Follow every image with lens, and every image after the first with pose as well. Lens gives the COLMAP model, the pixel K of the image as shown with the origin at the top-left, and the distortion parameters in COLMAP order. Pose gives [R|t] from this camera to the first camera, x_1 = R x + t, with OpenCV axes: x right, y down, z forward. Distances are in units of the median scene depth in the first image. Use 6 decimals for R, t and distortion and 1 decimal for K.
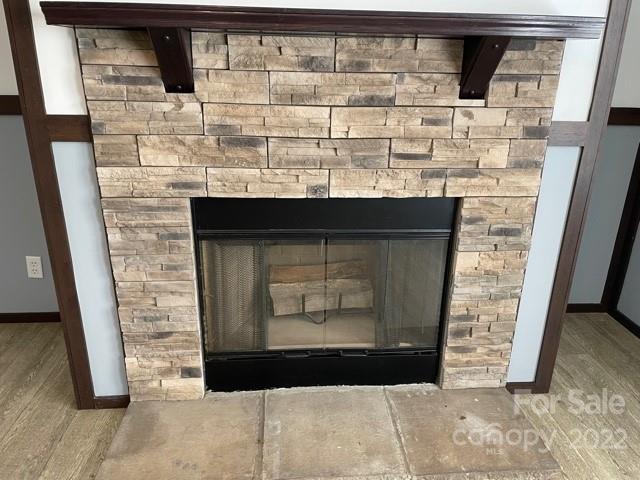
lens RADIAL K [[484.1, 0, 320.9], [0, 484.1, 235.4], [0, 0, 1]] dist [0.050391, -0.015958]
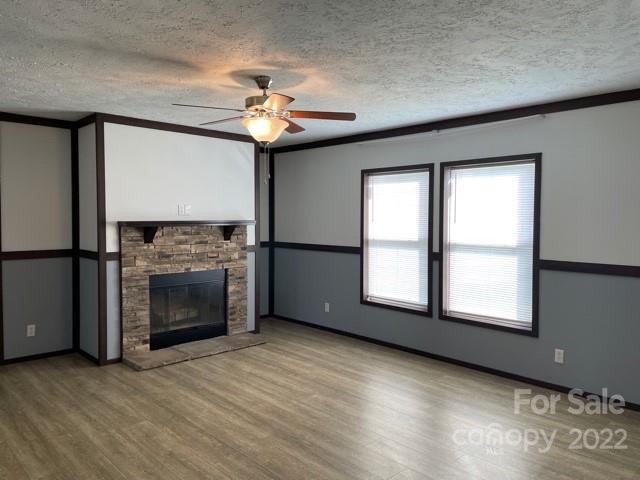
lens RADIAL K [[452.0, 0, 318.7], [0, 452.0, 234.1], [0, 0, 1]] dist [0.036233, 0.000506]
pose [[0.782780, -0.043008, 0.620811, -1.213942], [0.221153, 0.951712, -0.212920, 0.529144], [-0.581676, 0.303964, 0.754493, -1.901452]]
